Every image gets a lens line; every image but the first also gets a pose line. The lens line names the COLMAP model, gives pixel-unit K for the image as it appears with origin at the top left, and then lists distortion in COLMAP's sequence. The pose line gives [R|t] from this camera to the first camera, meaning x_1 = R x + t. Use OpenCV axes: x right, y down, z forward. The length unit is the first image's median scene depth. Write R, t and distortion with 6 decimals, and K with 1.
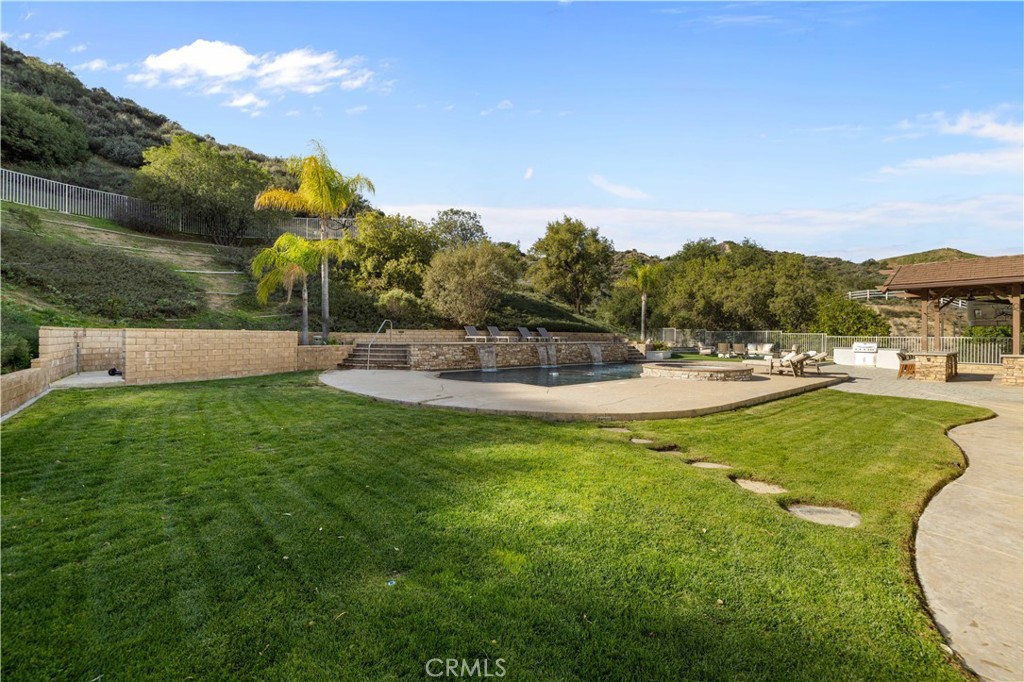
lens RADIAL K [[431.5, 0, 510.1], [0, 431.5, 341.7], [0, 0, 1]] dist [-0.000007, 0.001601]
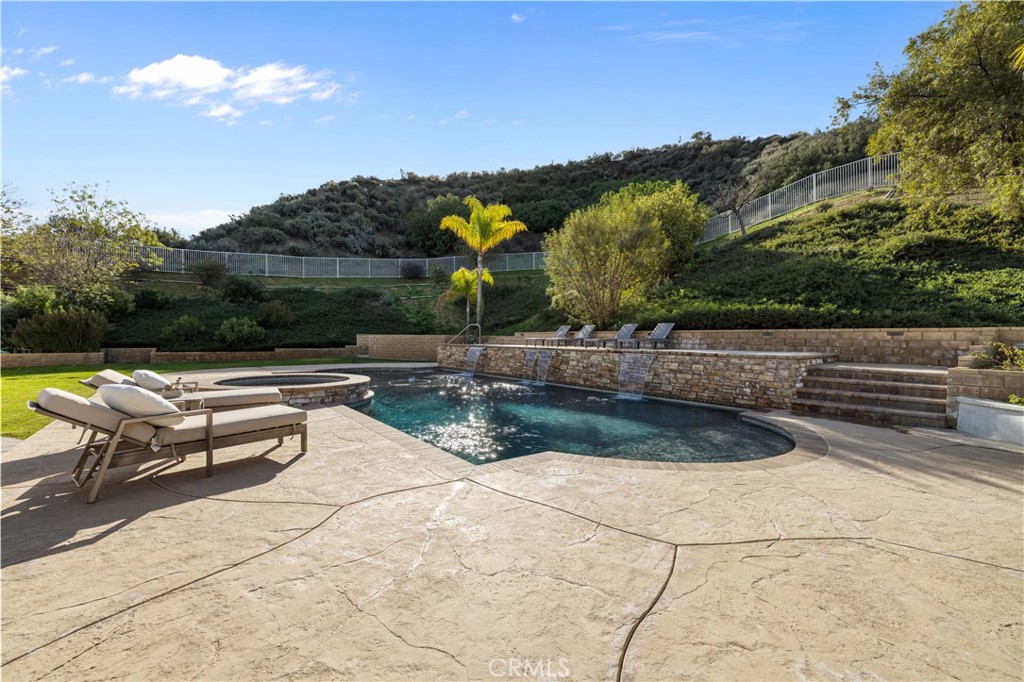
lens RADIAL K [[431.5, 0, 507.0], [0, 431.5, 336.3], [0, 0, 1]] dist [-0.000007, 0.001601]
pose [[-0.079305, -0.015237, -0.996734, 0.619063], [-0.023883, 0.999625, -0.013381, -0.003348], [0.996564, 0.022744, -0.079640, 0.832296]]
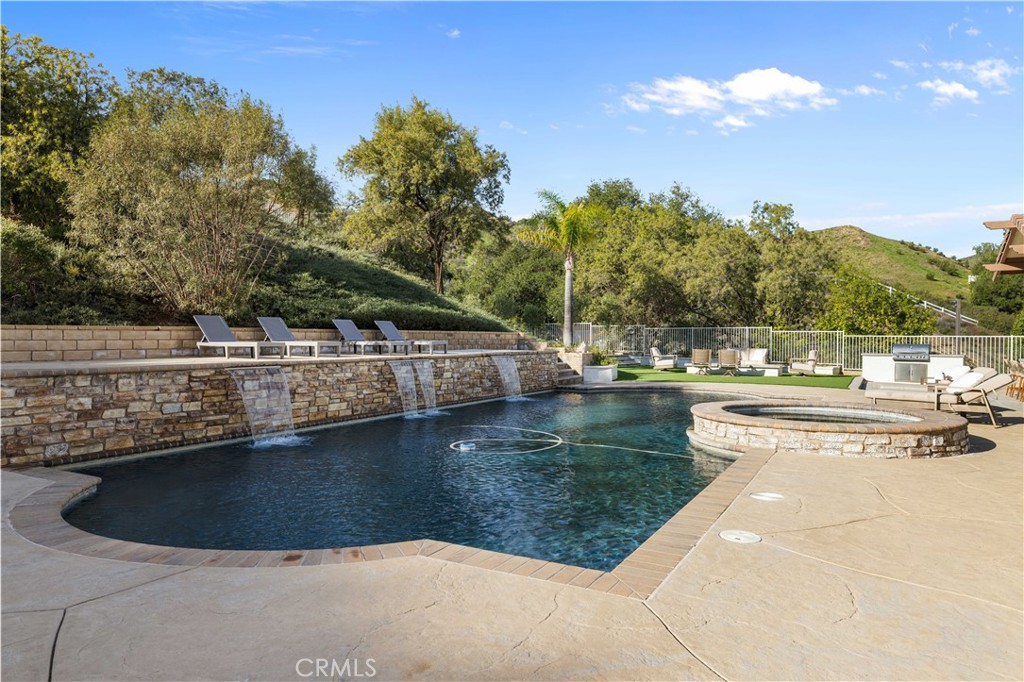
lens RADIAL K [[655.8, 0, 509.2], [0, 655.8, 342.1], [0, 0, 1]] dist [-0.001753, 0.000823]
pose [[0.941447, -0.009768, 0.337018, -0.033835], [0.011347, 0.999932, -0.002714, -0.006894], [-0.336969, 0.006379, 0.941494, 0.315126]]
